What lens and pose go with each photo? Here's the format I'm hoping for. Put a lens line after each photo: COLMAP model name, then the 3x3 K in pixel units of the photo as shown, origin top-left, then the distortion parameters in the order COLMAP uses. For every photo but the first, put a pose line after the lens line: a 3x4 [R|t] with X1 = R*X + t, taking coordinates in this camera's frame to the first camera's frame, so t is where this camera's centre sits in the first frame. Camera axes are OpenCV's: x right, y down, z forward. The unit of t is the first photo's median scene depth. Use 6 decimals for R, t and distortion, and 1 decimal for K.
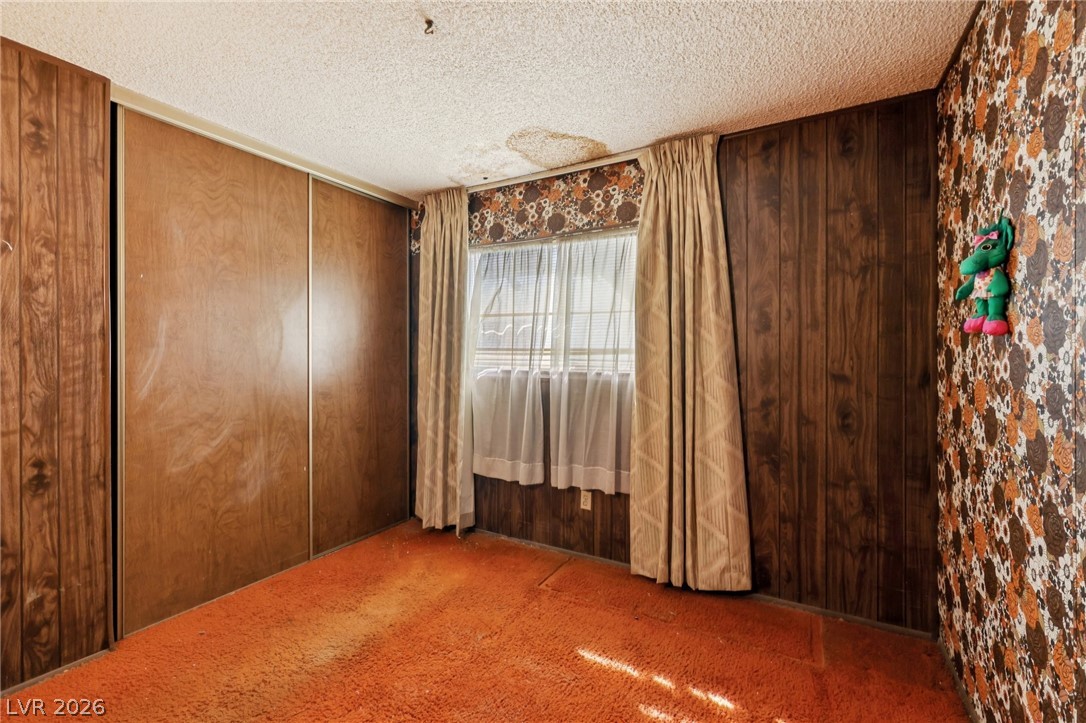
lens RADIAL K [[468.4, 0, 540.6], [0, 468.4, 357.6], [0, 0, 1]] dist [-0.003504, -0.000177]
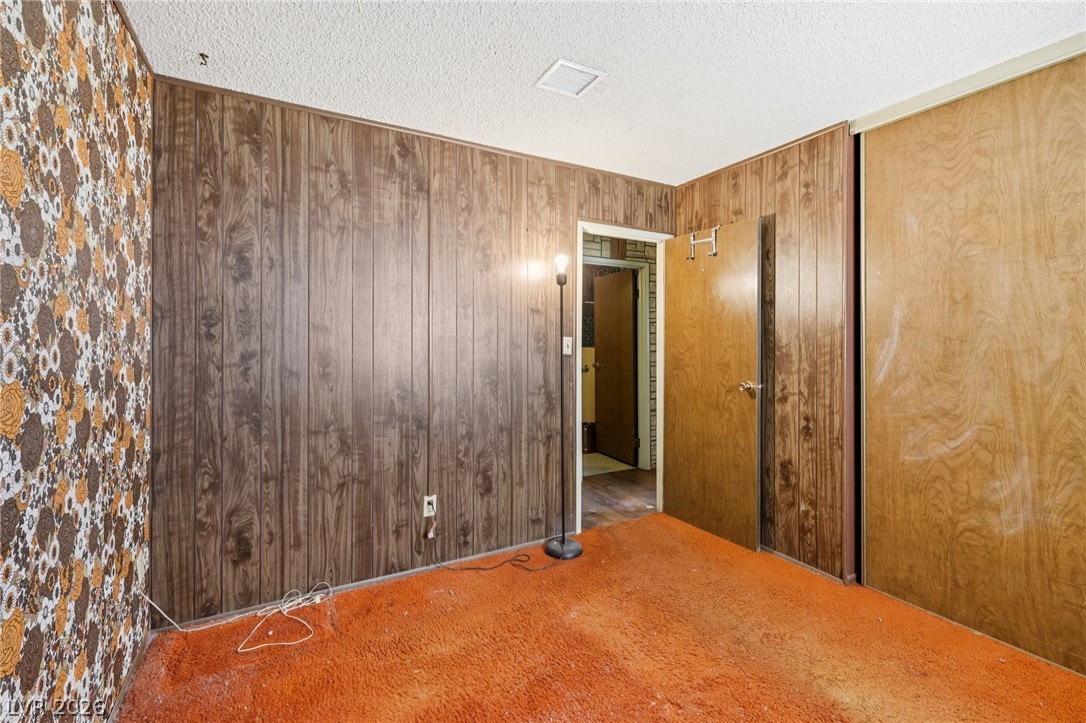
lens RADIAL K [[468.4, 0, 541.6], [0, 468.4, 342.3], [0, 0, 1]] dist [-0.003504, -0.000177]
pose [[-0.514811, -0.003256, -0.857297, 0.129804], [-0.006834, 0.999977, 0.000305, -0.001122], [0.857276, 0.006016, -0.514821, 0.223753]]
